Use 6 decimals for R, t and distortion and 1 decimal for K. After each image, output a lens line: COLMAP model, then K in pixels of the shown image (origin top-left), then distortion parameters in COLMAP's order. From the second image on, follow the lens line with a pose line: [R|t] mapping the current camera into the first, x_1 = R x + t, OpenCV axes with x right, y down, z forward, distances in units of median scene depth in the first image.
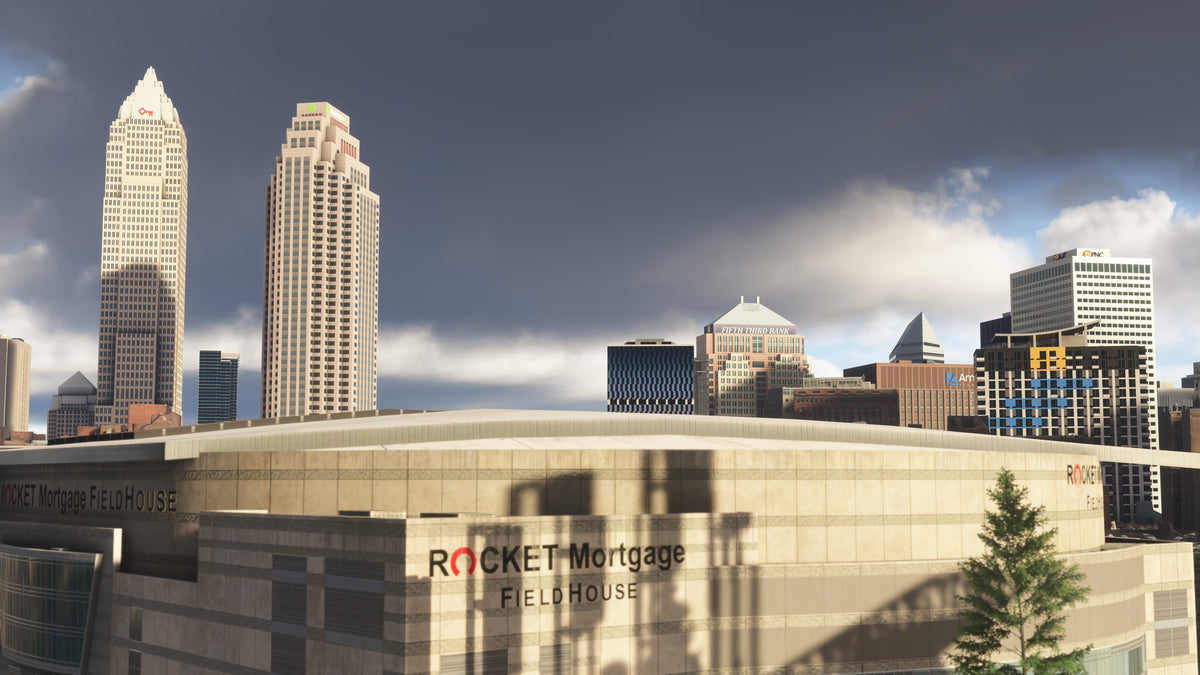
lens RADIAL K [[1437.9, 0, 600.0], [0, 1437.9, 337.5], [0, 0, 1]] dist [0.004844, -0.010922]
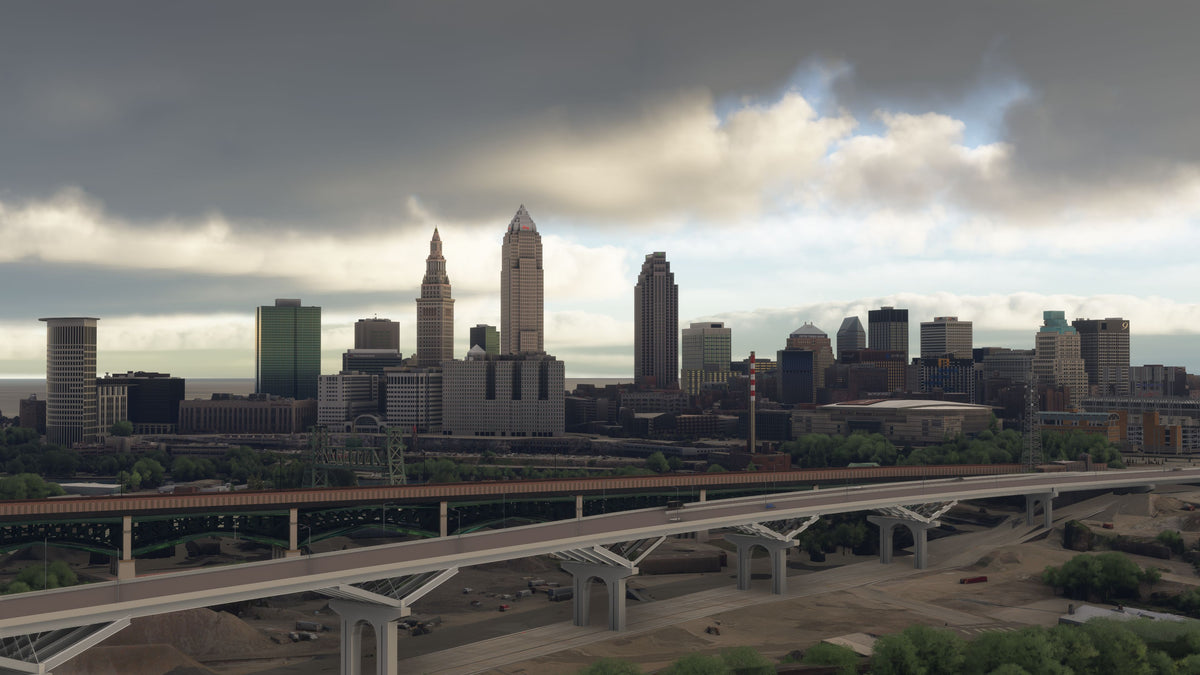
lens RADIAL K [[1437.9, 0, 600.0], [0, 1437.9, 337.5], [0, 0, 1]] dist [0.004844, -0.010922]
pose [[0.985519, 0.005140, 0.169489, -0.944107], [-0.017895, 0.997111, 0.073814, -0.254732], [-0.168620, -0.075778, 0.982764, -1.917479]]
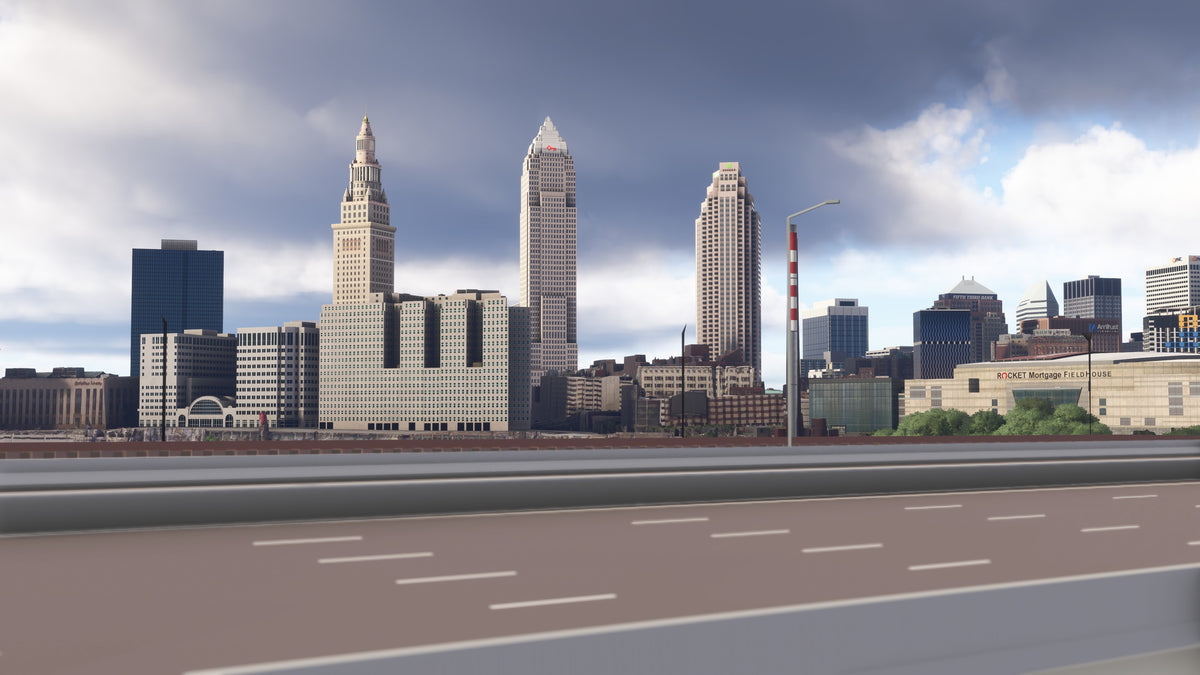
lens RADIAL K [[1437.9, 0, 600.0], [0, 1437.9, 337.5], [0, 0, 1]] dist [0.004844, -0.010922]
pose [[0.999263, 0.002966, 0.038274, -0.528128], [-0.004760, 0.998889, 0.046873, -0.048362], [-0.038093, -0.047021, 0.998167, -0.847471]]
